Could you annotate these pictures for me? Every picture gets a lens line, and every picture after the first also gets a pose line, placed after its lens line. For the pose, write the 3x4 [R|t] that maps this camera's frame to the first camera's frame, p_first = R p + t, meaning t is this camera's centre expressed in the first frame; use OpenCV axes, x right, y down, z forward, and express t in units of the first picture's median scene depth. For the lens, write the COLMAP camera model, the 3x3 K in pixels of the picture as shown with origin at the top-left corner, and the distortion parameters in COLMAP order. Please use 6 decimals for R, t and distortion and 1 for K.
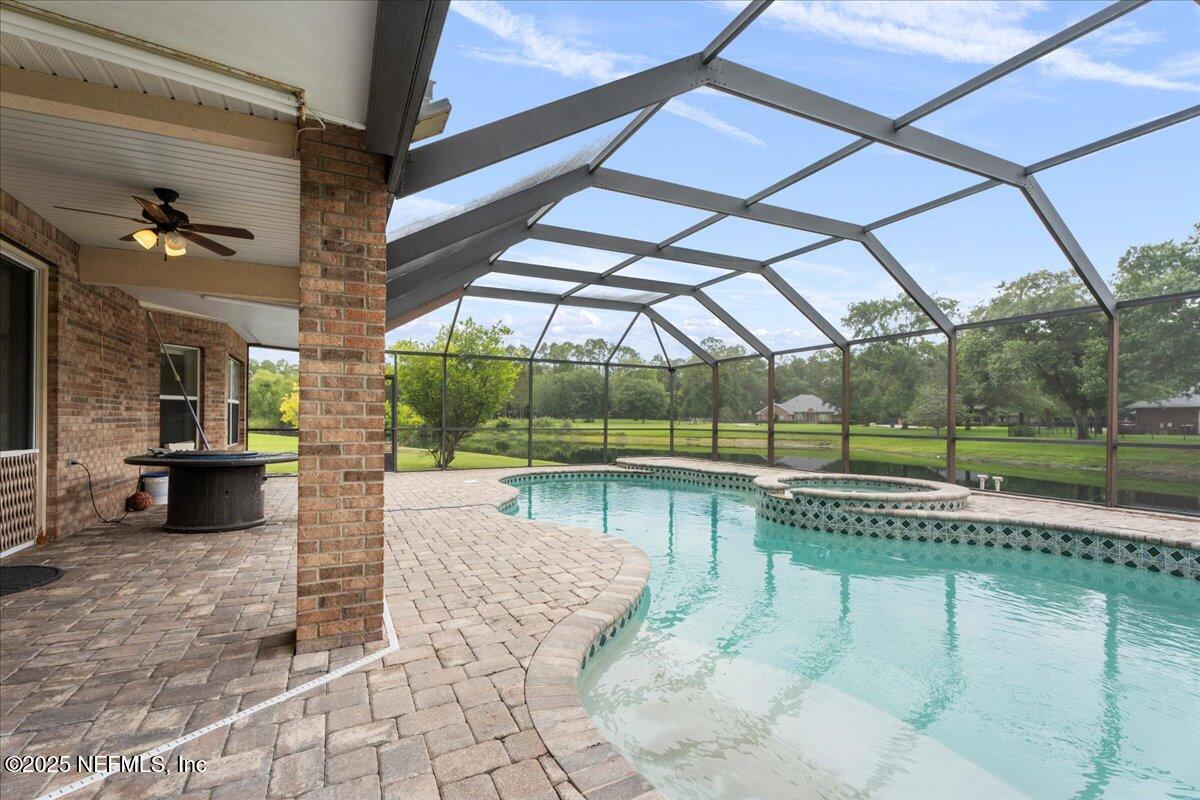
lens RADIAL K [[563.5, 0, 597.2], [0, 563.5, 417.3], [0, 0, 1]] dist [0.021132, 0.000166]
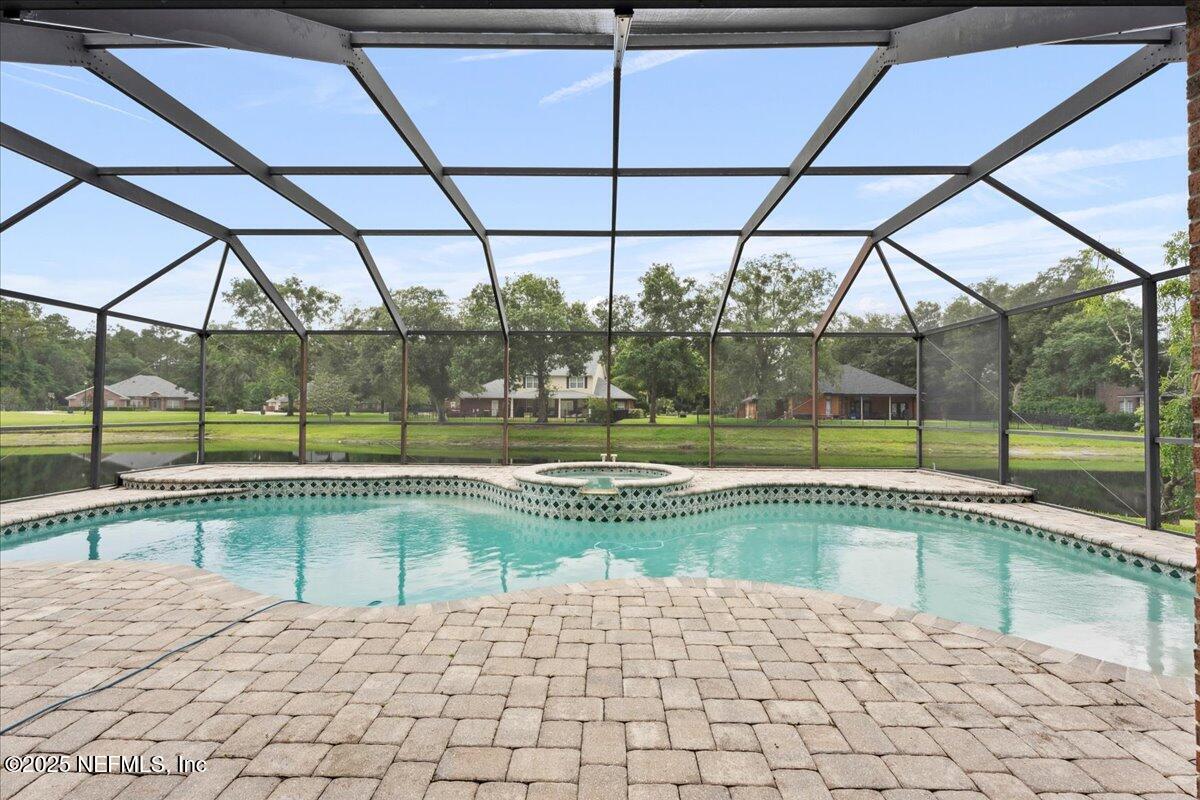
lens RADIAL K [[548.6, 0, 600.0], [0, 548.6, 400.0], [0, 0, 1]] dist [-0.001321, 0.000055]
pose [[0.446554, 0.010942, 0.894690, -0.328080], [-0.005293, 0.999940, -0.009587, -0.002701], [-0.894741, -0.000454, 0.446585, 0.401049]]
